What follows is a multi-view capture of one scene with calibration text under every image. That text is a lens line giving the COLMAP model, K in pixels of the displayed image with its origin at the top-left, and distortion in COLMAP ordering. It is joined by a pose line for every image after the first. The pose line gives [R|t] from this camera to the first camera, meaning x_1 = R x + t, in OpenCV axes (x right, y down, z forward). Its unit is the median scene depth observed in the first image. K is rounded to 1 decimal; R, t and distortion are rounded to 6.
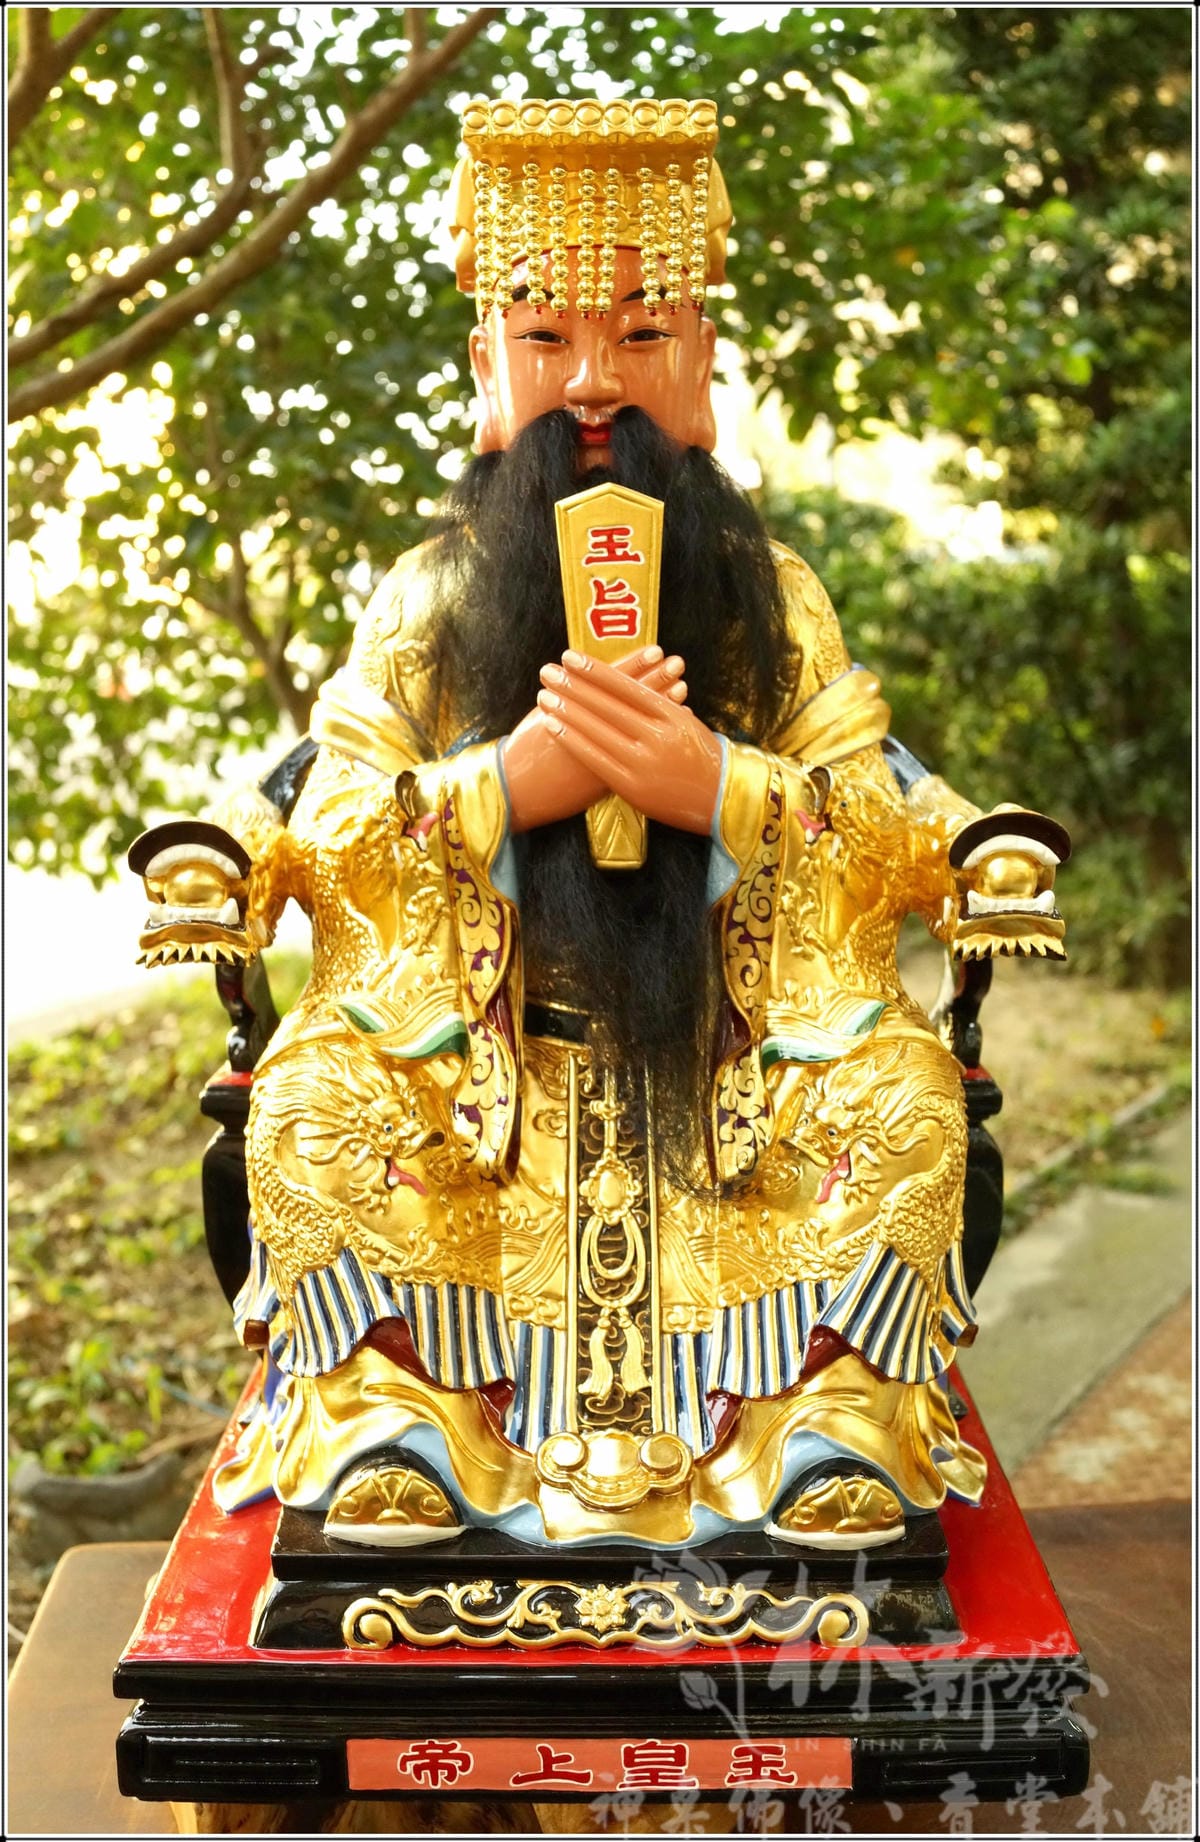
lens RADIAL K [[1917.4, 0, 605.6], [0, 1917.4, 906.8], [0, 0, 1]] dist [-0.015376, -0.034382]
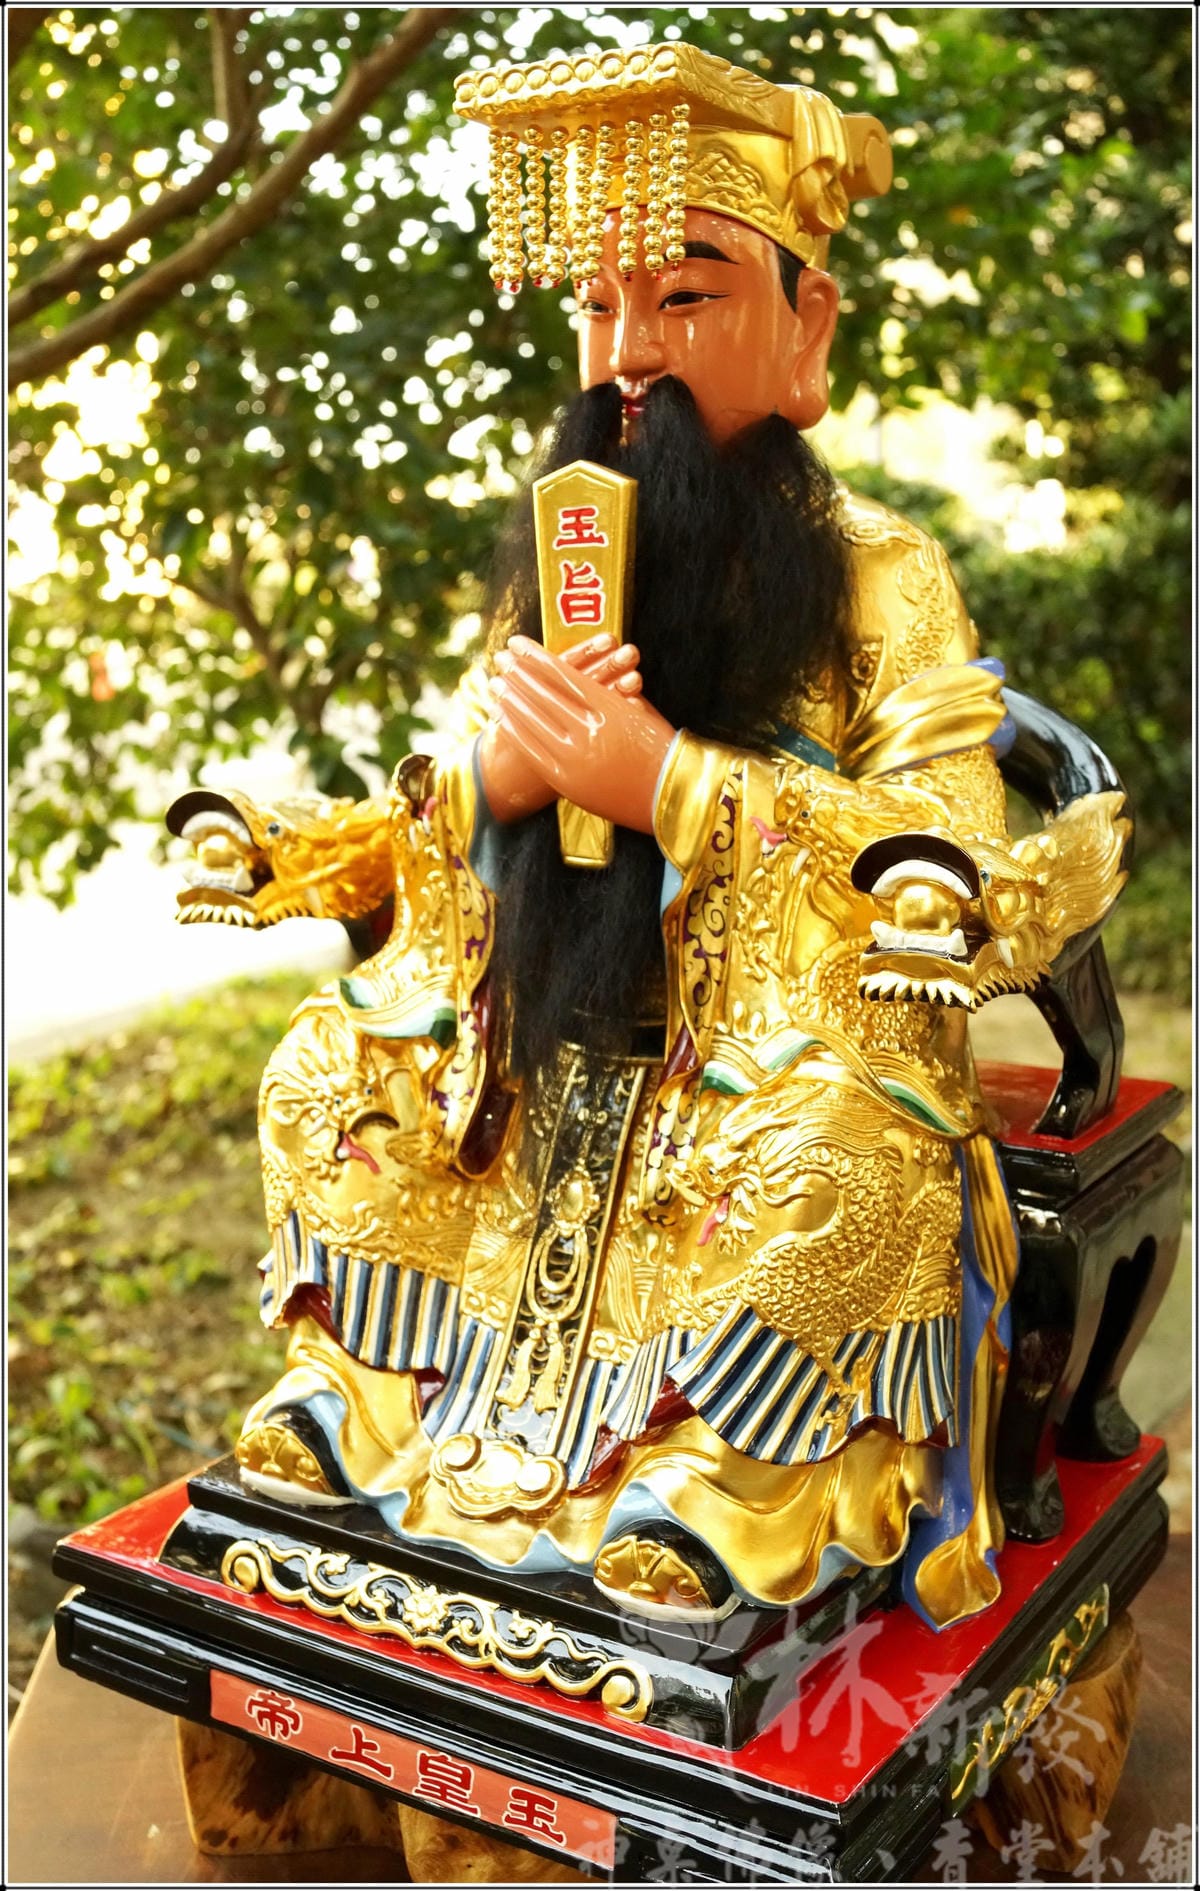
lens RADIAL K [[2127.3, 0, 600.0], [0, 2127.3, 945.5], [0, 0, 1]] dist [-0.010568, 0.030559]
pose [[0.845420, 0.096020, -0.525400, 0.587509], [-0.083948, 0.995369, 0.046828, -0.031815], [0.527463, 0.004517, 0.849566, 0.108048]]
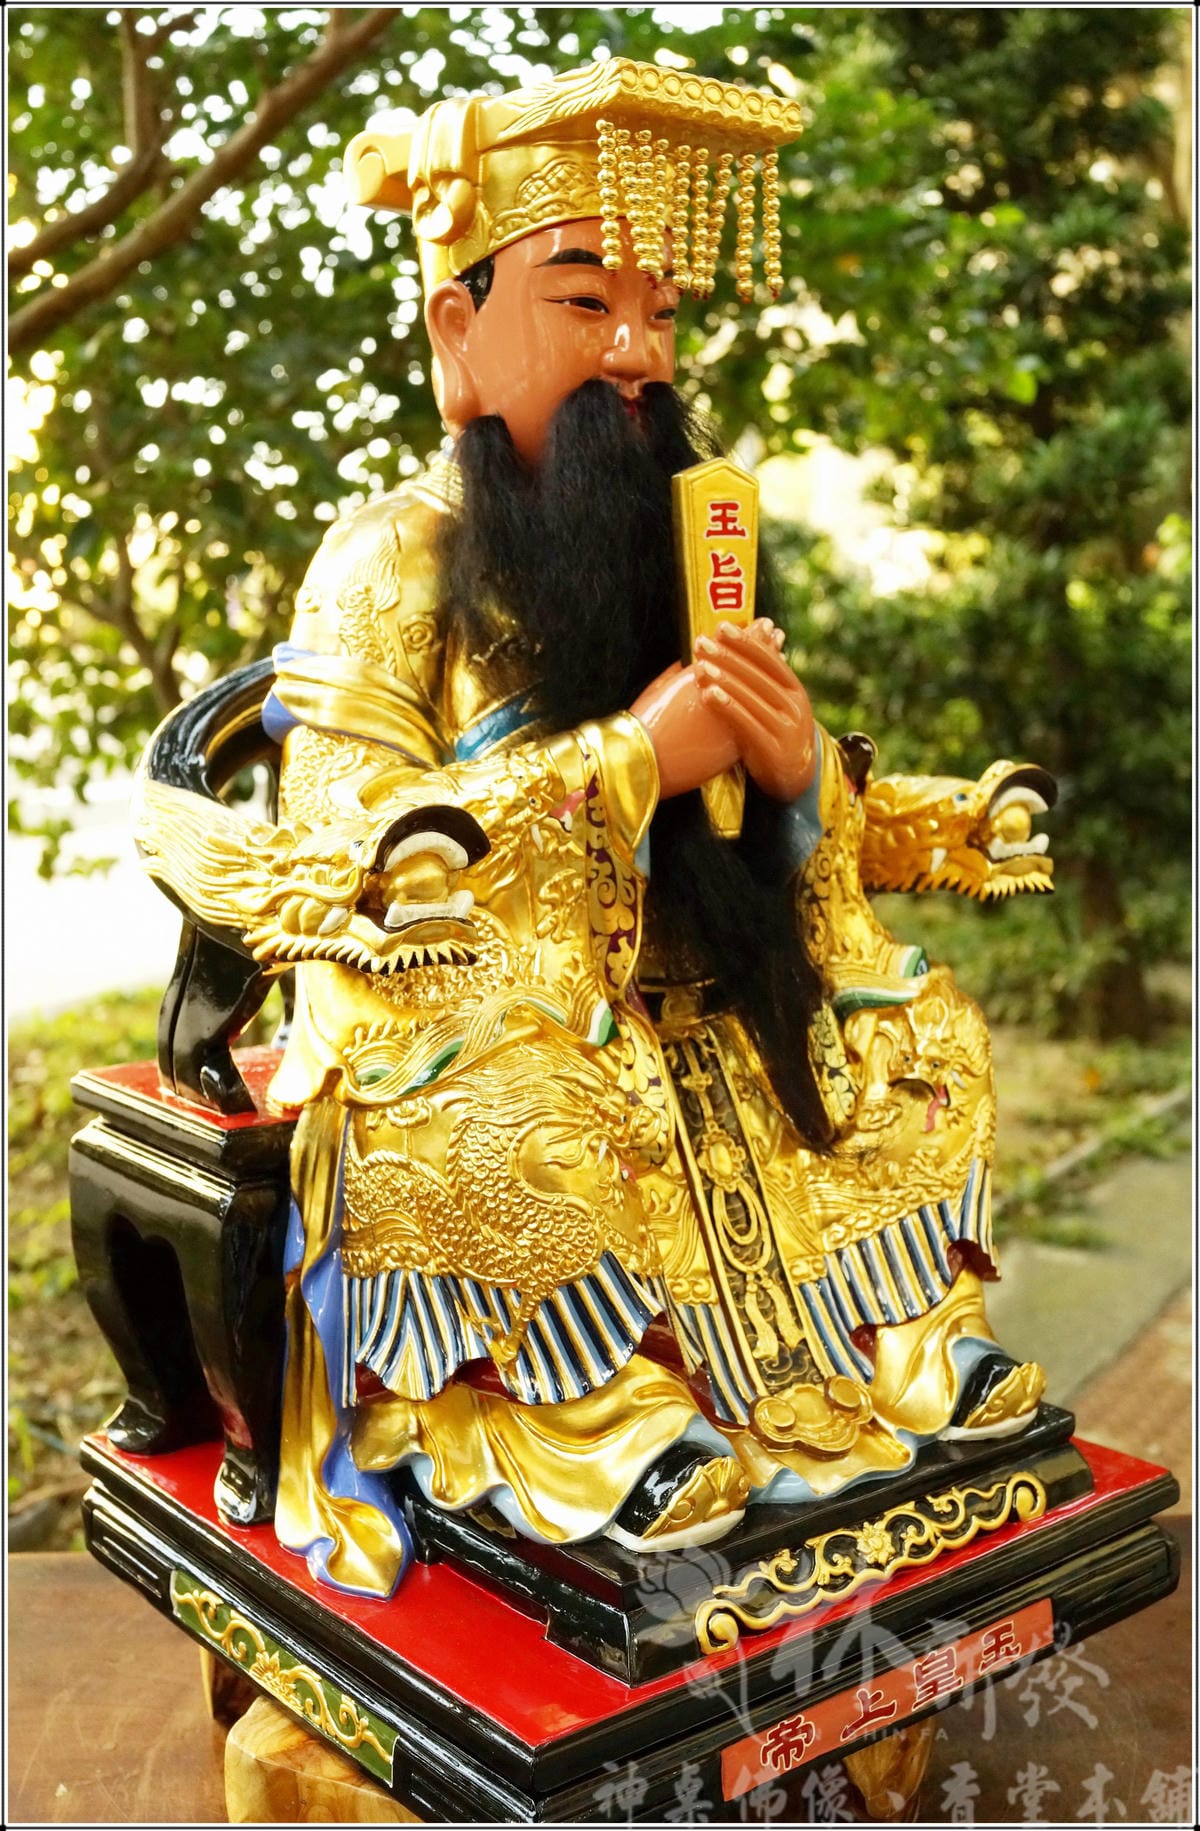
lens RADIAL K [[2068.5, 0, 600.0], [0, 2068.5, 915.5], [0, 0, 1]] dist [-0.017647, -0.022357]
pose [[0.761469, -0.075264, 0.643817, -0.769458], [0.089204, 0.995953, 0.010925, 0.002689], [-0.642034, 0.049112, 0.765102, 0.214055]]
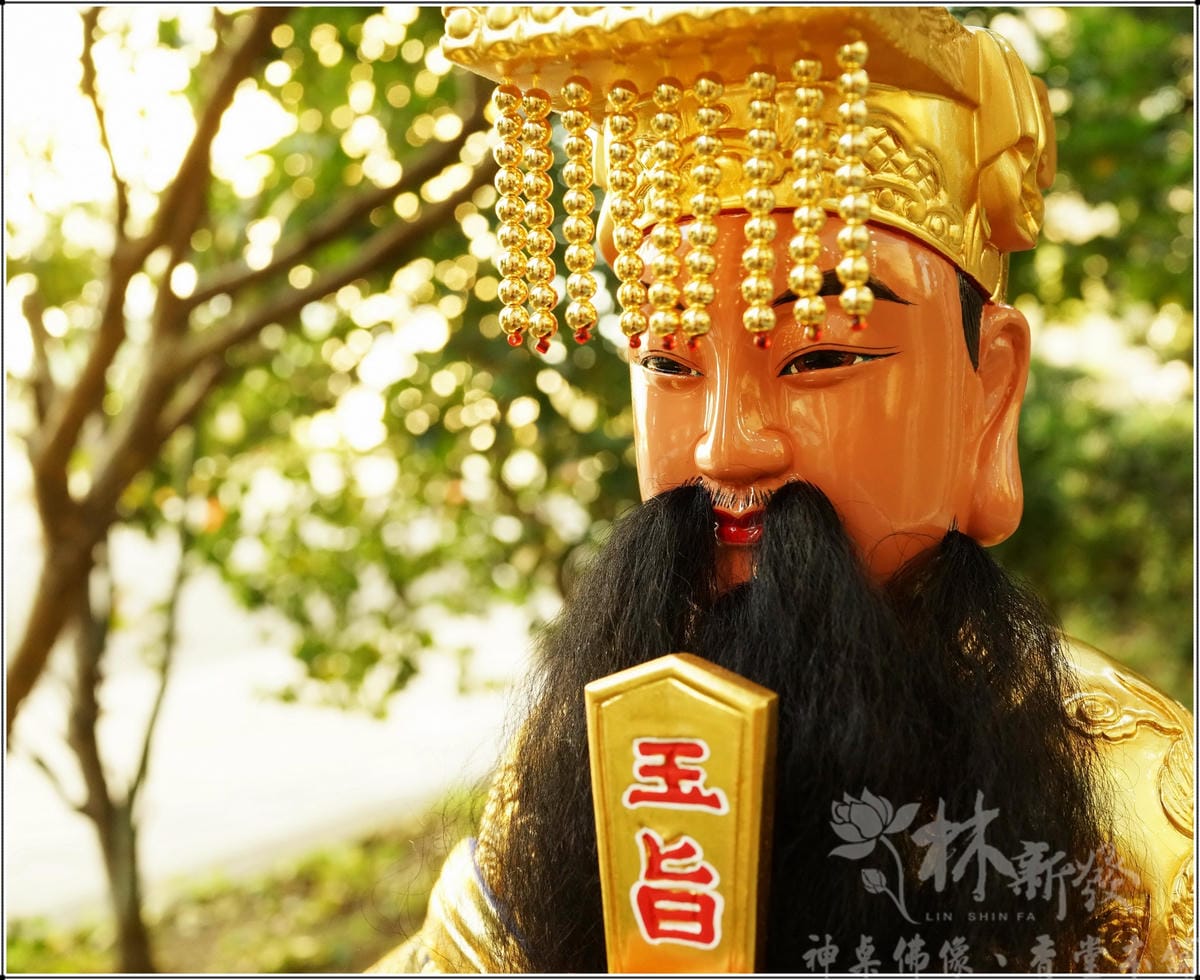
lens RADIAL K [[1575.5, 0, 654.9], [0, 1575.5, 518.3], [0, 0, 1]] dist [-0.072512, 0.003439]
pose [[0.893289, 0.023180, -0.448884, 0.192290], [-0.062679, 0.995336, -0.073334, -0.226781], [0.445090, 0.093644, 0.890576, 0.604434]]
